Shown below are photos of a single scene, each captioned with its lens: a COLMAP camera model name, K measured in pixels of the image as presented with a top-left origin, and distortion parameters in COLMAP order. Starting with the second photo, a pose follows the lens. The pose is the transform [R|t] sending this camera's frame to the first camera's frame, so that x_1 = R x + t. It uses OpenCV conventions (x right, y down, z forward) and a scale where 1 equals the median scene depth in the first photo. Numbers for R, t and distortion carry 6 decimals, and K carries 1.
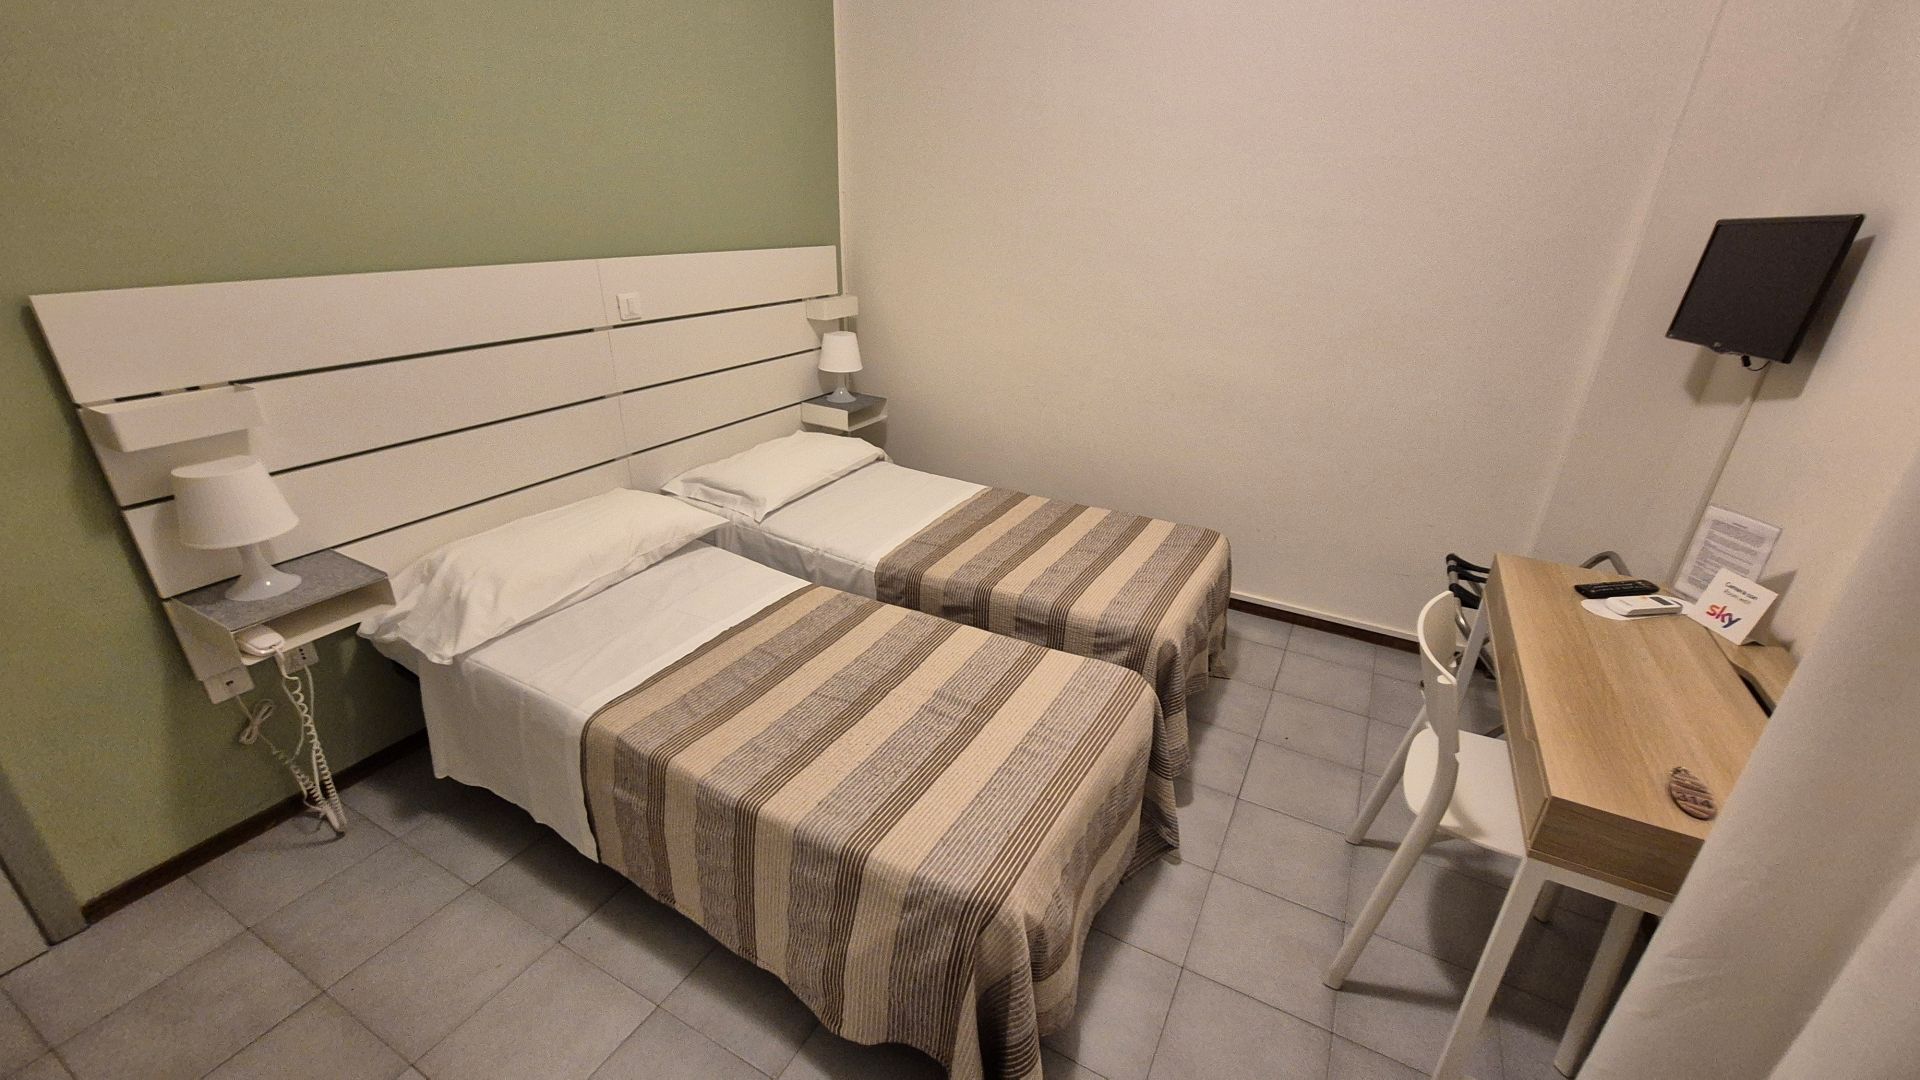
lens RADIAL K [[786.9, 0, 963.0], [0, 786.9, 542.1], [0, 0, 1]] dist [-0.001681, -0.000135]
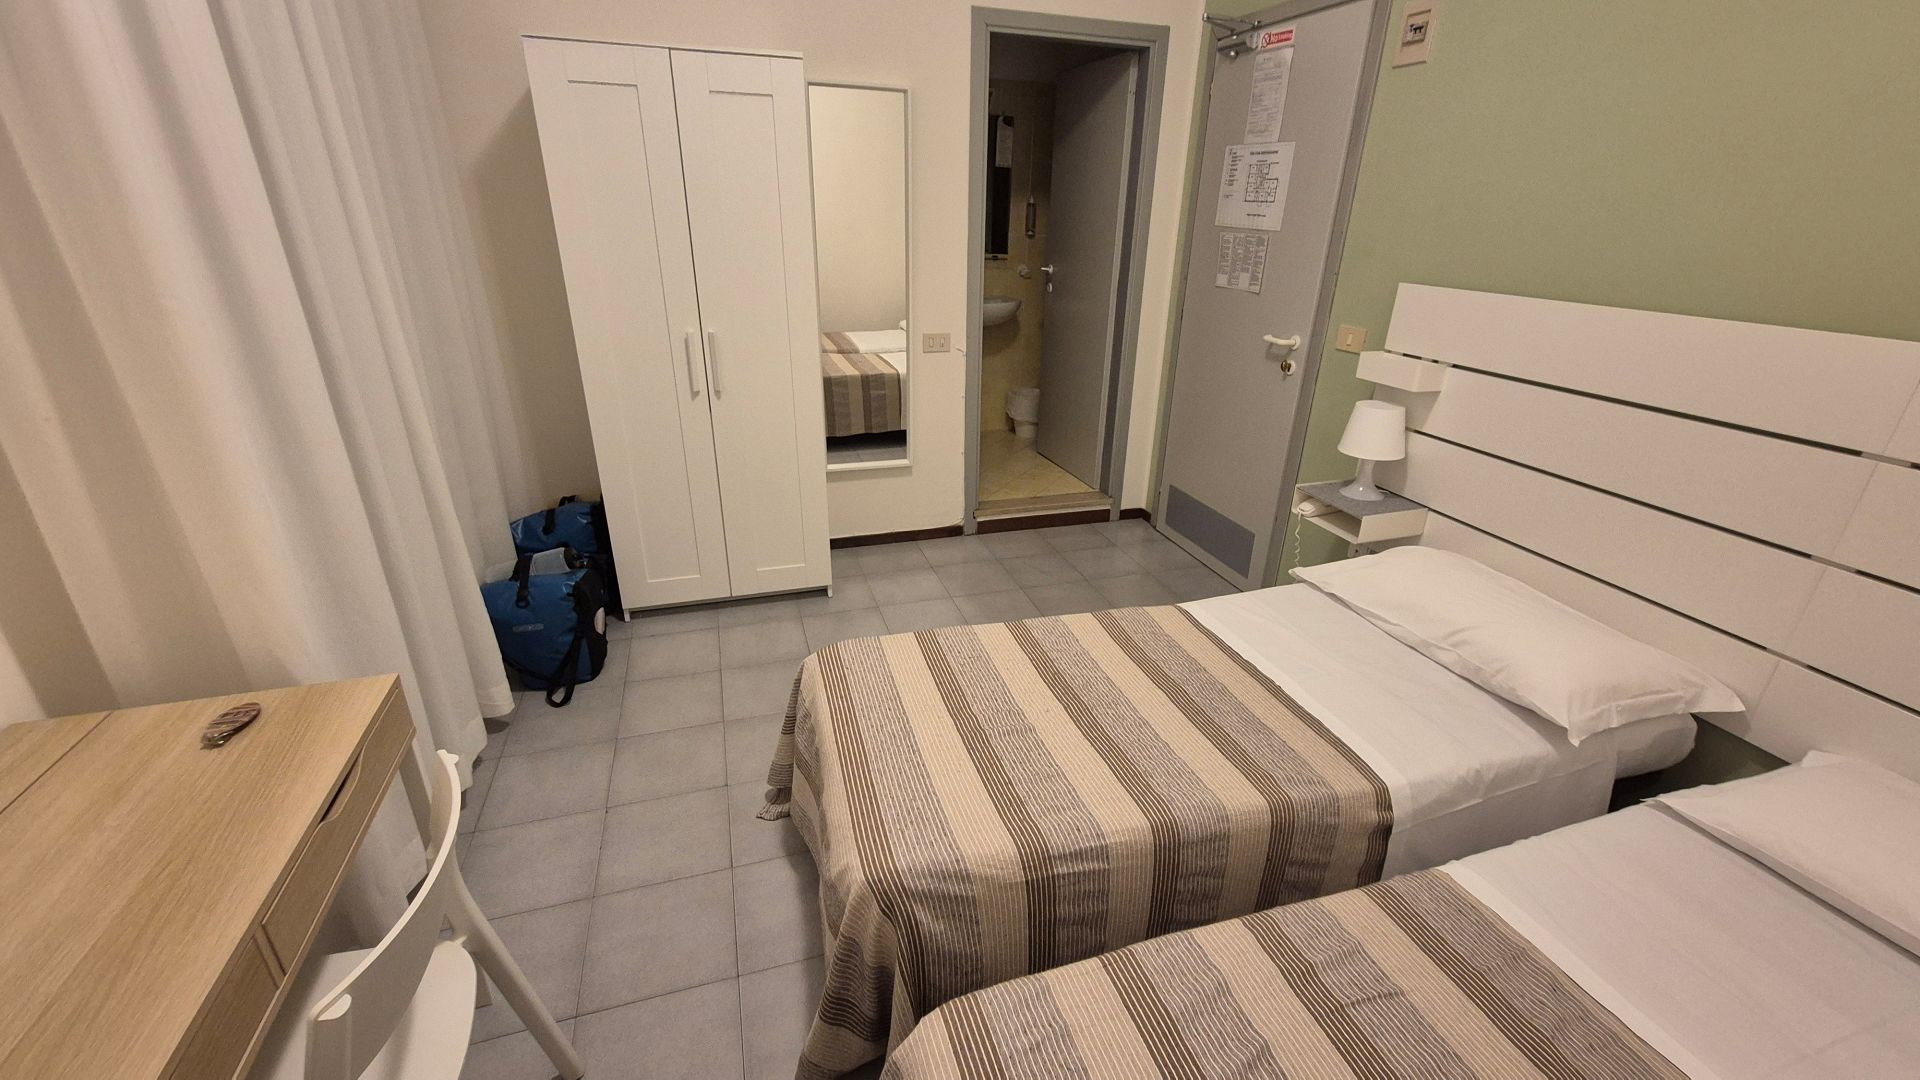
lens RADIAL K [[786.9, 0, 965.9], [0, 786.9, 536.5], [0, 0, 1]] dist [-0.001681, -0.000135]
pose [[-0.689675, 0.242771, -0.682210, 0.501700], [-0.333607, 0.729658, 0.596914, -0.419179], [0.642693, 0.639267, -0.422237, 1.019935]]
